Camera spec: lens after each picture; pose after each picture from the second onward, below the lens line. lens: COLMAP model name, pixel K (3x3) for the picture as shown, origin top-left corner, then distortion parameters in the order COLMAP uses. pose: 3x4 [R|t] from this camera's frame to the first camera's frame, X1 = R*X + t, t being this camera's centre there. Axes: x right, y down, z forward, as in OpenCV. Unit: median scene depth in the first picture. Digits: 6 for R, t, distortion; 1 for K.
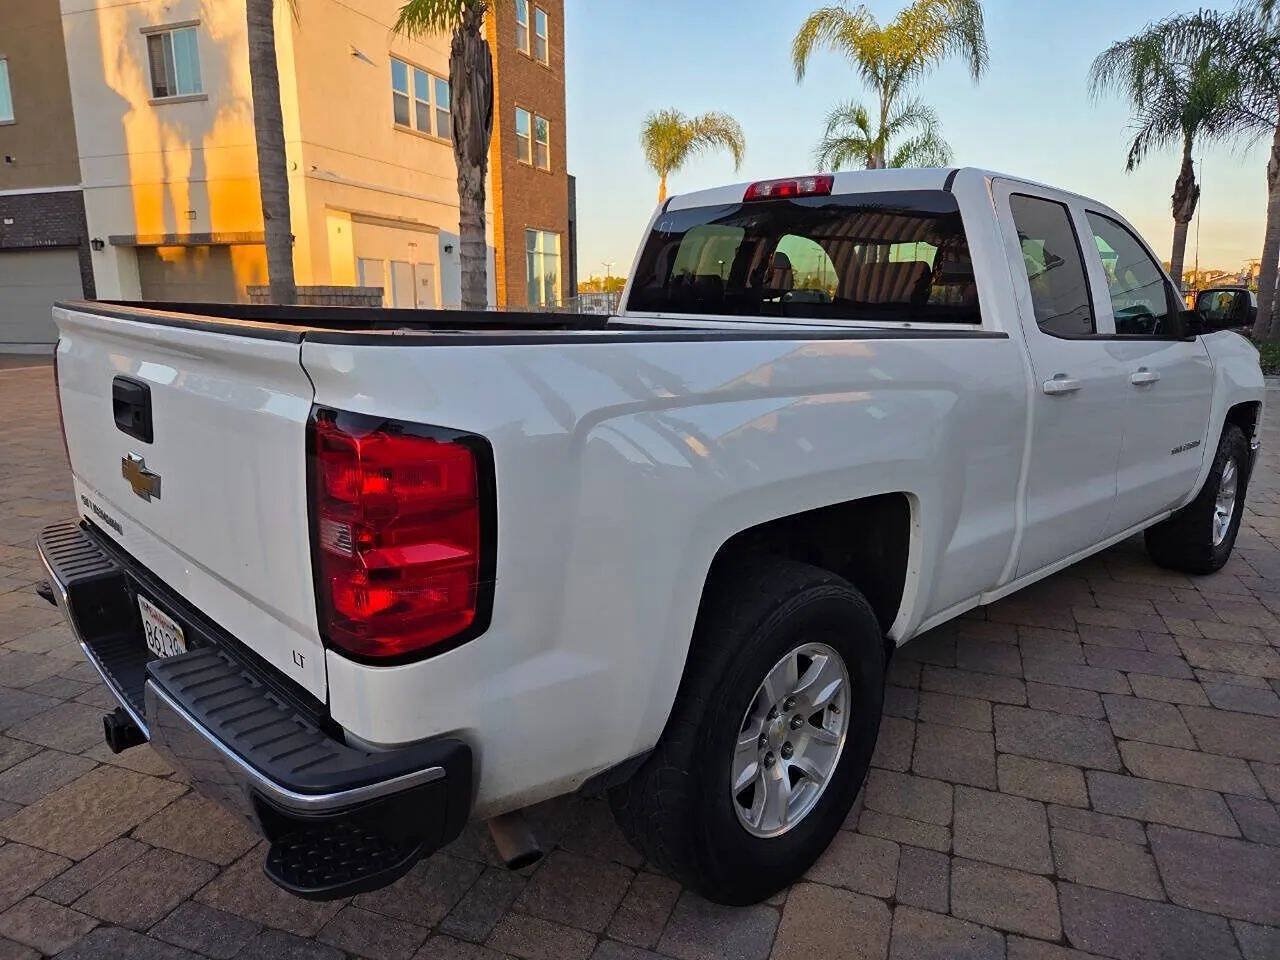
lens RADIAL K [[860.9, 0, 635.0], [0, 860.9, 485.4], [0, 0, 1]] dist [0.073265, -0.057734]
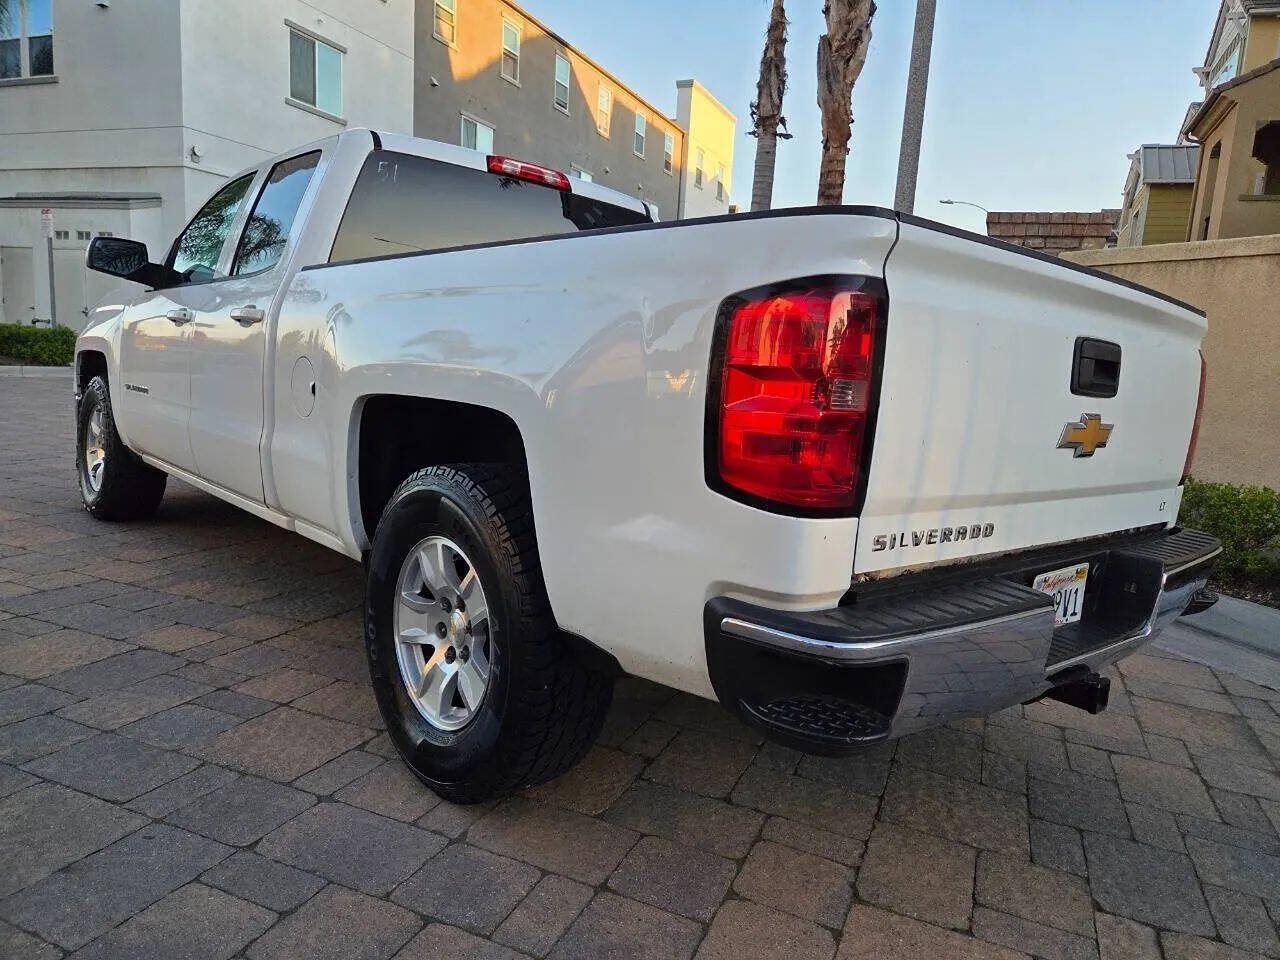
lens RADIAL K [[860.9, 0, 651.4], [0, 860.9, 476.1], [0, 0, 1]] dist [0.073265, -0.057734]
pose [[0.018674, -0.144543, 0.989322, -1.213342], [0.141707, 0.979889, 0.140490, -0.137074], [-0.989732, 0.137571, 0.038782, 1.118424]]
